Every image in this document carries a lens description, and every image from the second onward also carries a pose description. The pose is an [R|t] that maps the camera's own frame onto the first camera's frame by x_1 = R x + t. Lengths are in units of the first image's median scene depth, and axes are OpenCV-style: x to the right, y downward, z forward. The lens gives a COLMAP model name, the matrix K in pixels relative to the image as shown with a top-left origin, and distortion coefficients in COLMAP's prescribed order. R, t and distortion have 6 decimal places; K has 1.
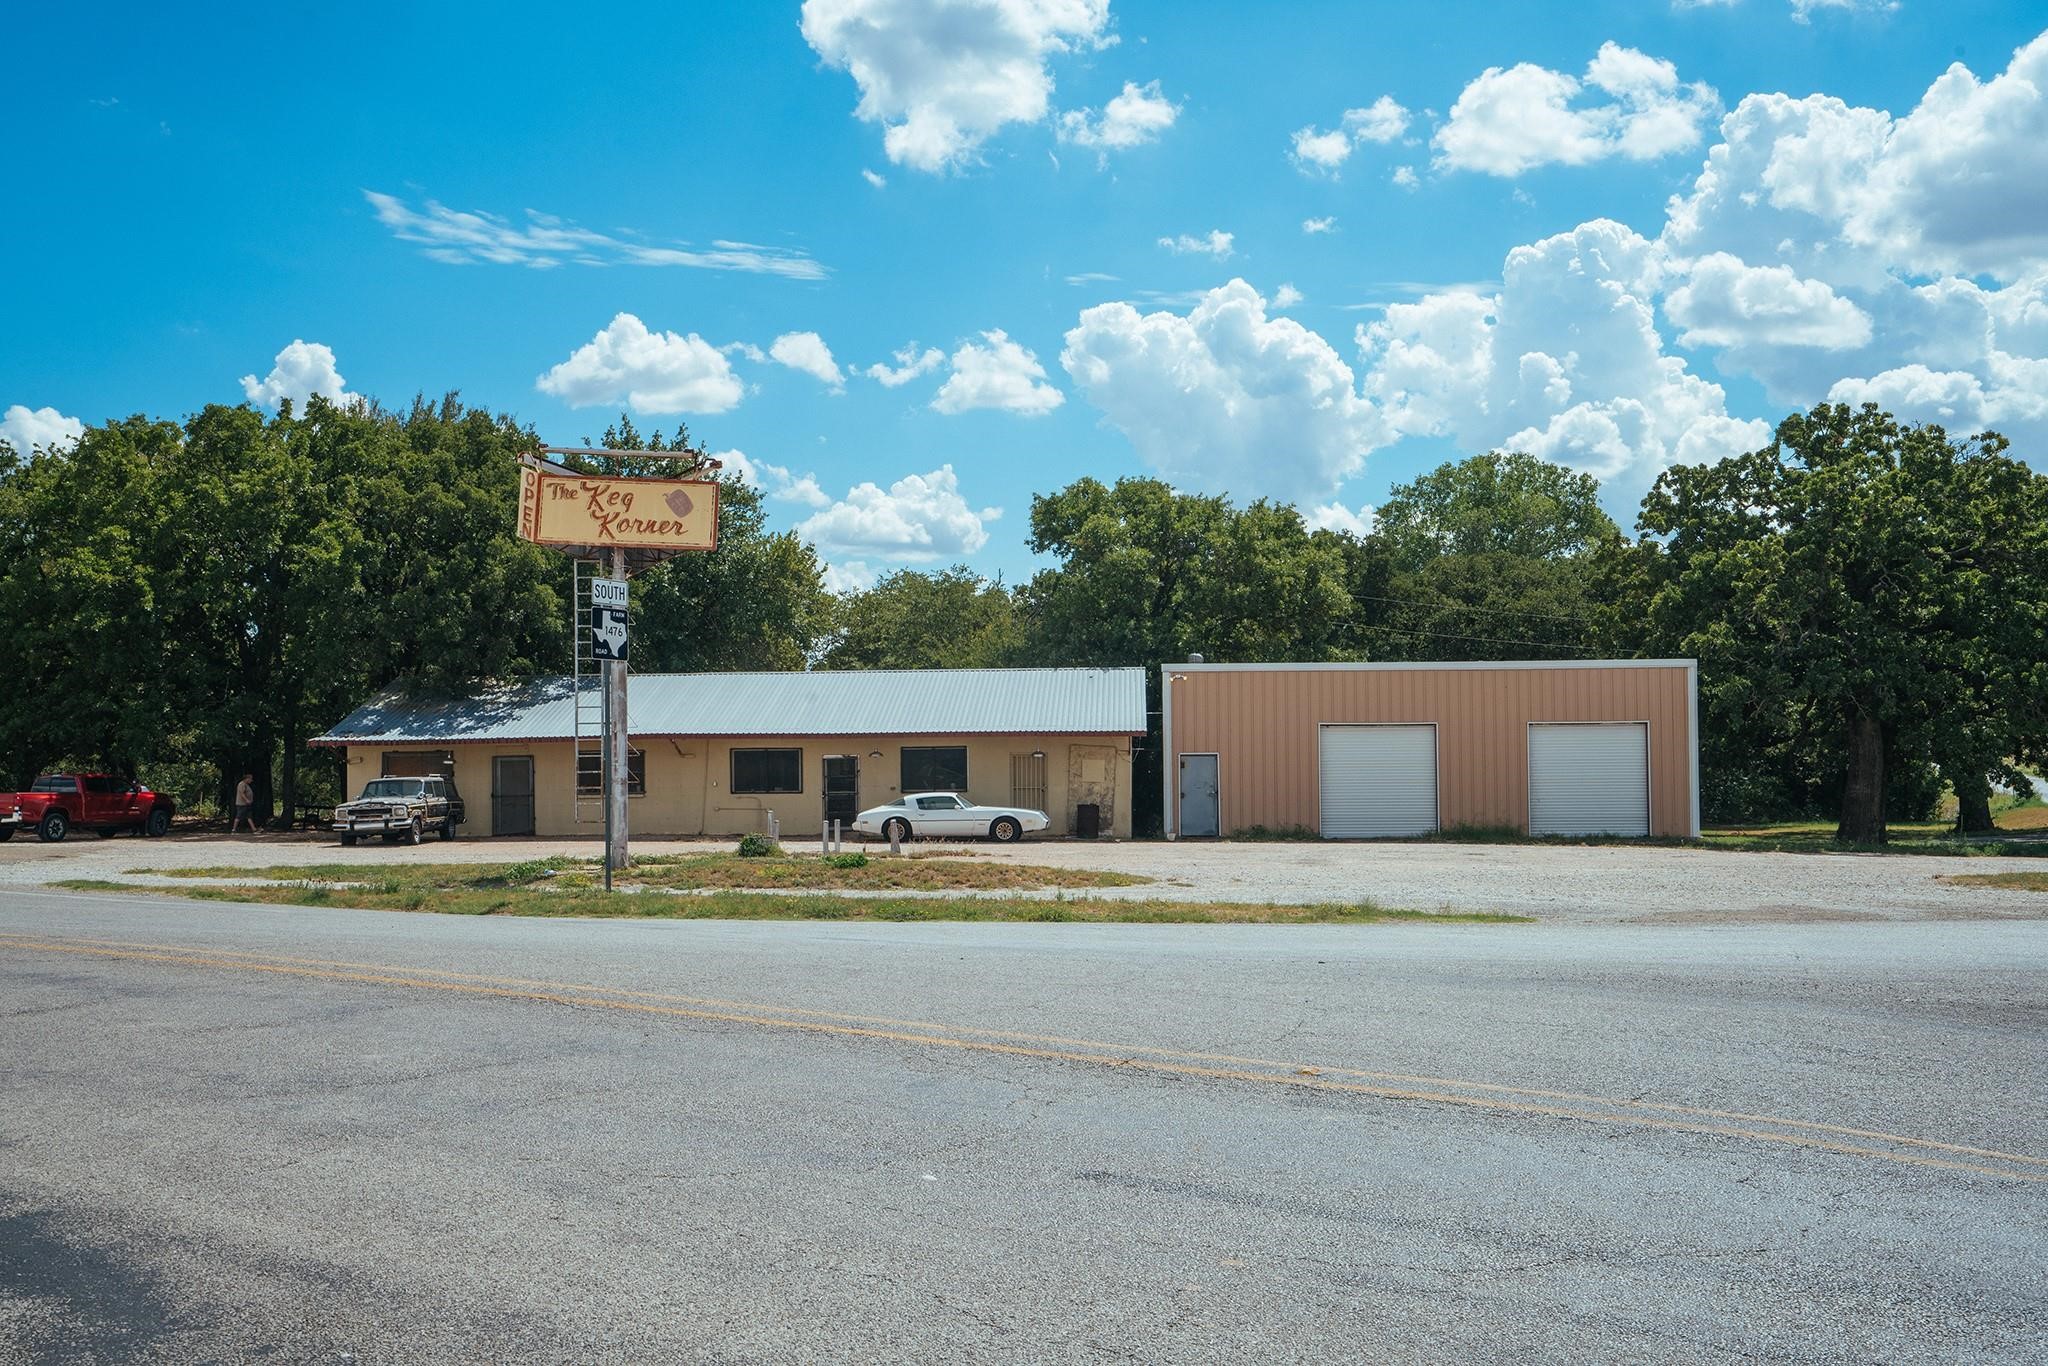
lens RADIAL K [[2001.7, 0, 1024.0], [0, 2001.7, 683.0], [0, 0, 1]] dist [0.061558, 0.018858]
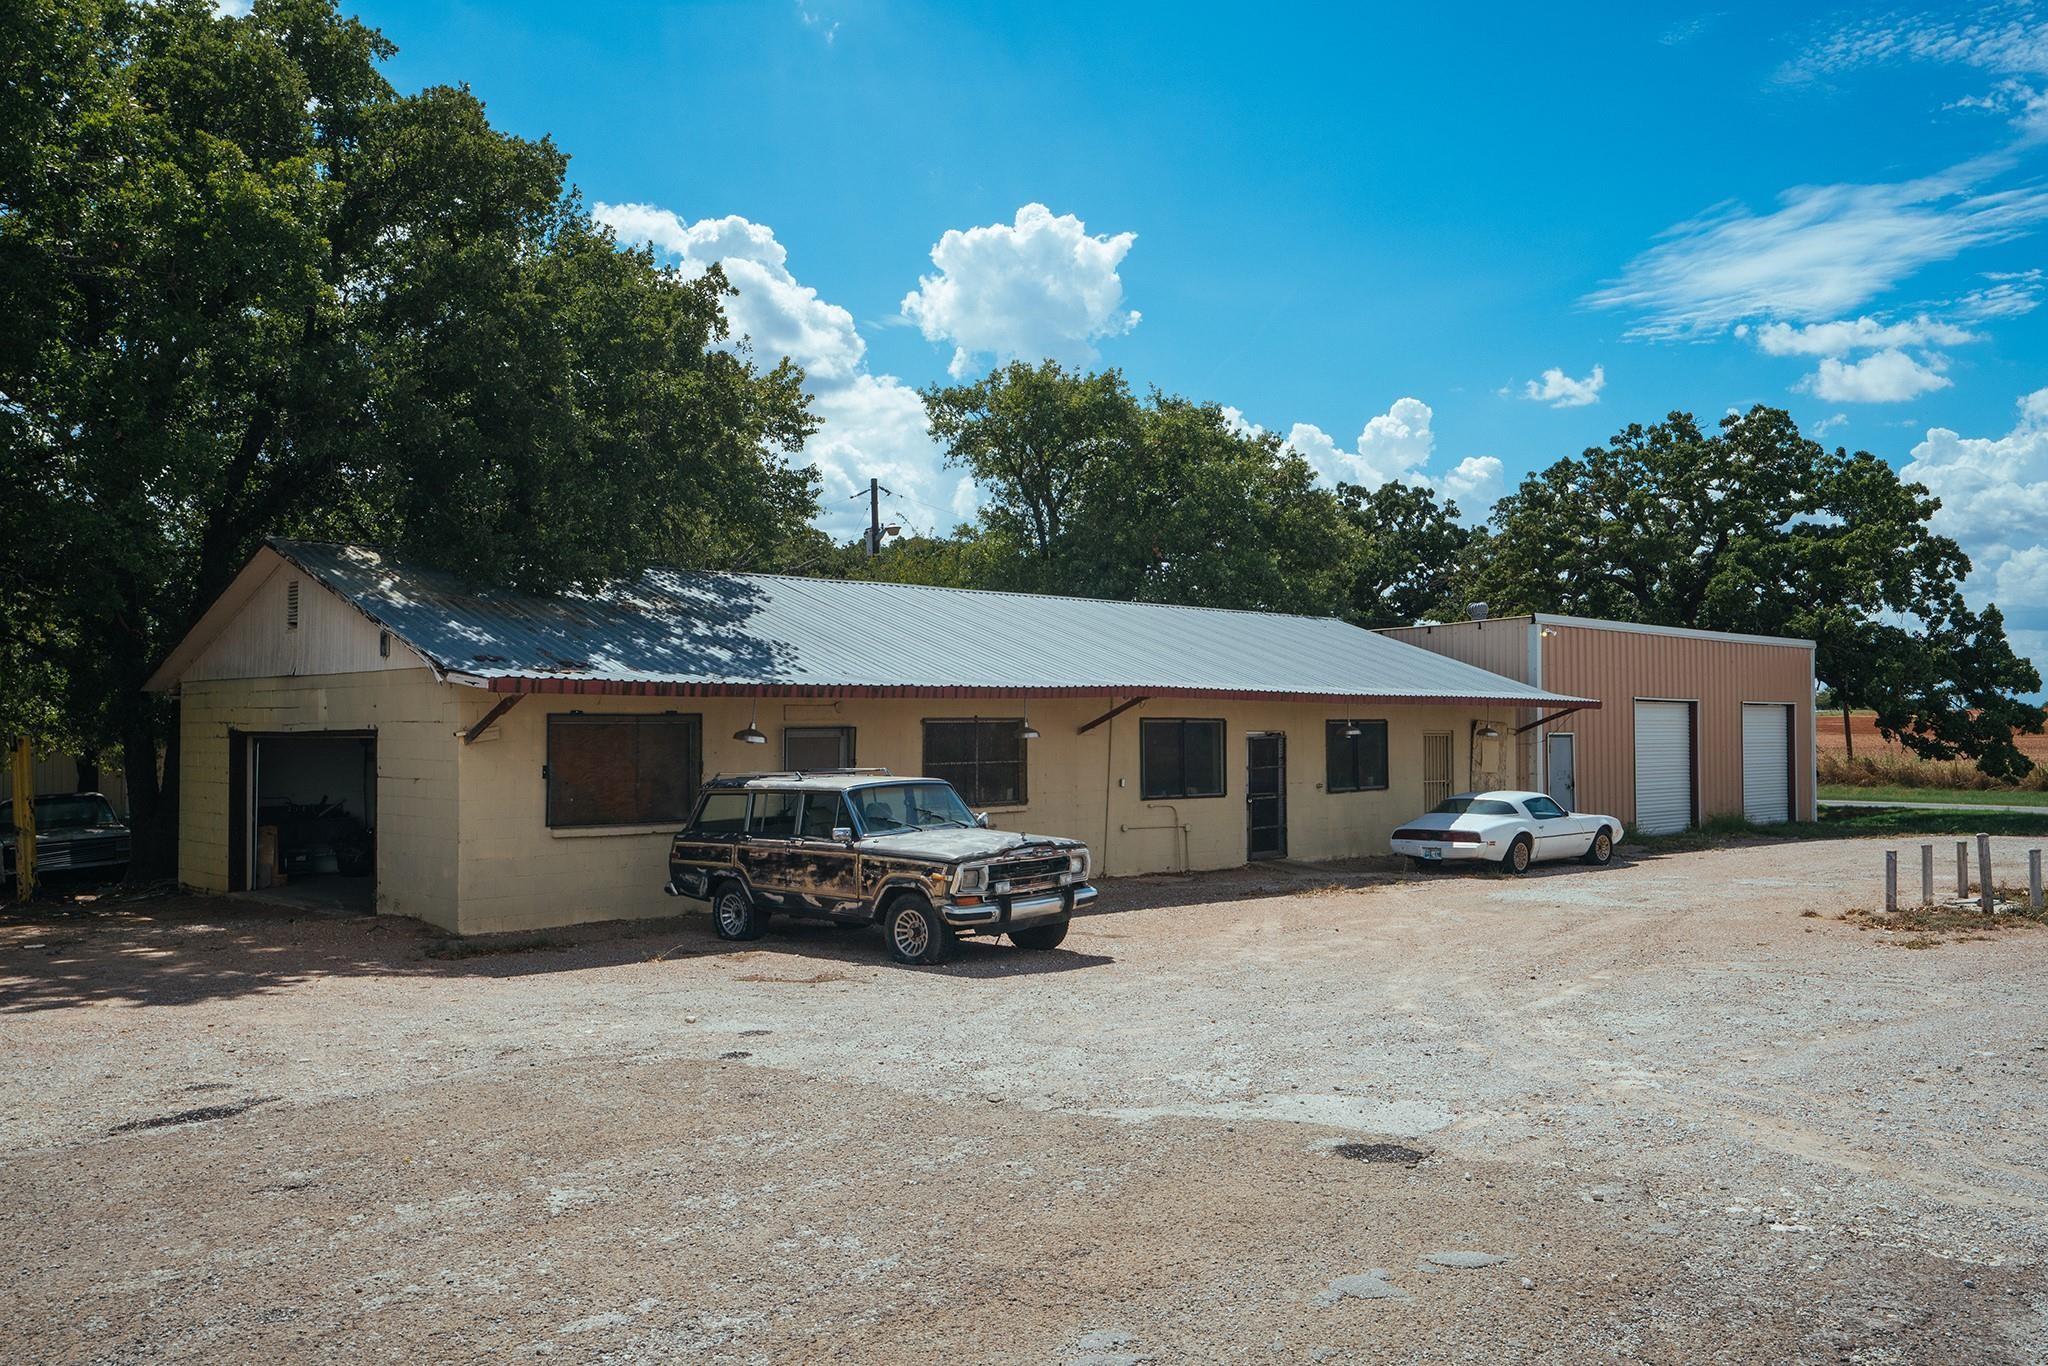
lens RADIAL K [[1630.3, 0, 1024.0], [0, 1630.3, 683.0], [0, 0, 1]] dist [0.000574, 0.063093]
pose [[0.675410, 0.030261, 0.736821, -0.502408], [-0.028246, 0.999486, -0.015157, 0.031035], [-0.736901, -0.010575, 0.675918, 0.726559]]
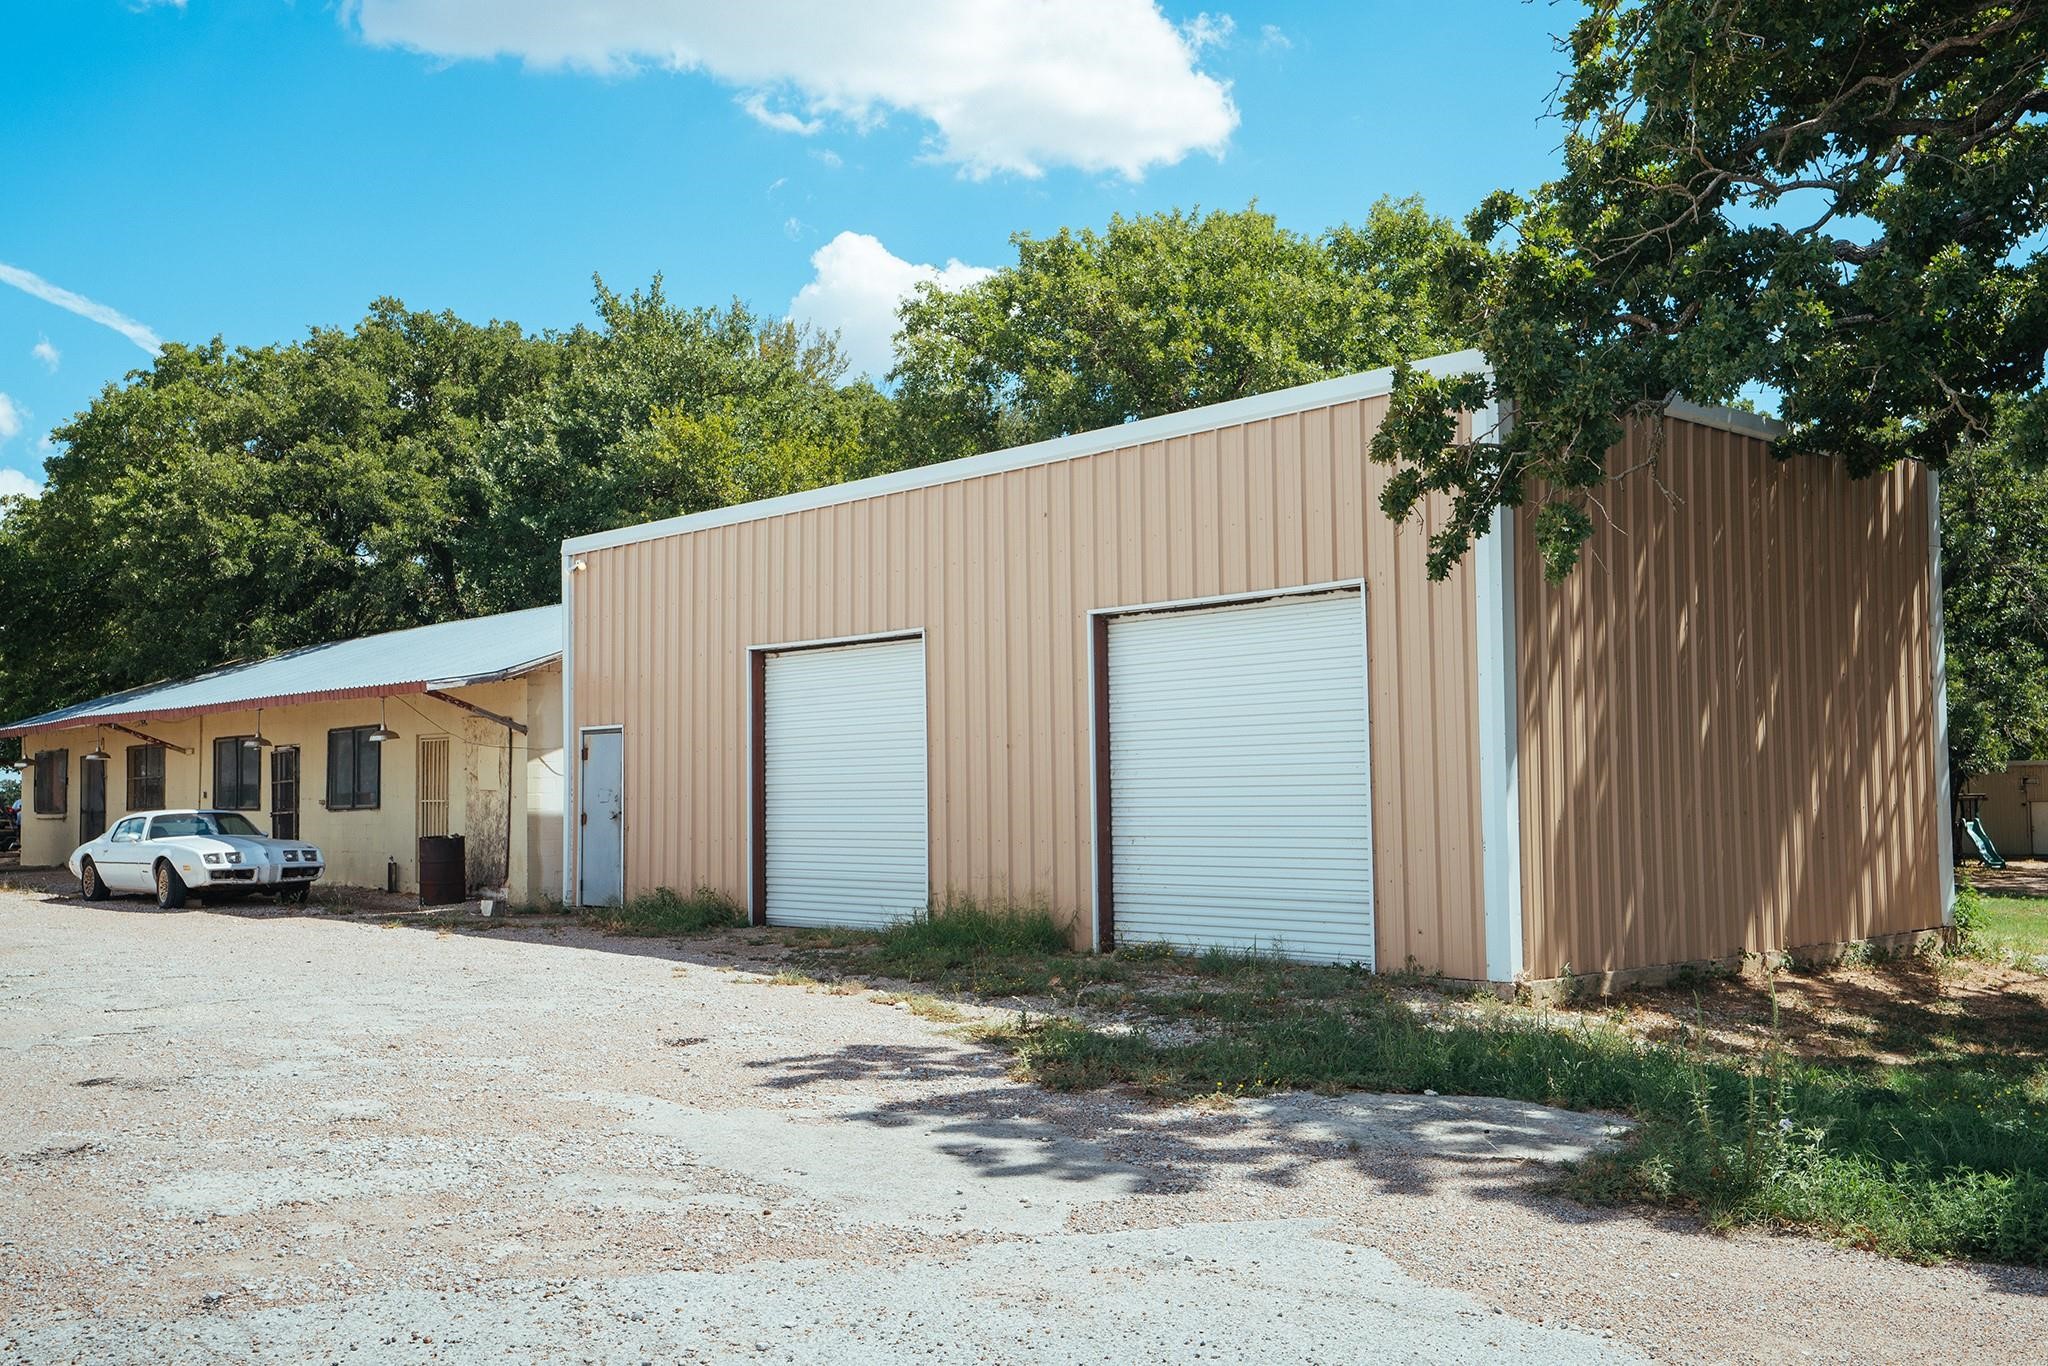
lens RADIAL K [[2001.7, 0, 1024.0], [0, 2001.7, 683.0], [0, 0, 1]] dist [0.061558, 0.018858]
pose [[0.718768, -0.036319, -0.694301, 0.472375], [0.023201, 0.999331, -0.028257, 0.039874], [0.694863, 0.004202, 0.719130, 0.730507]]
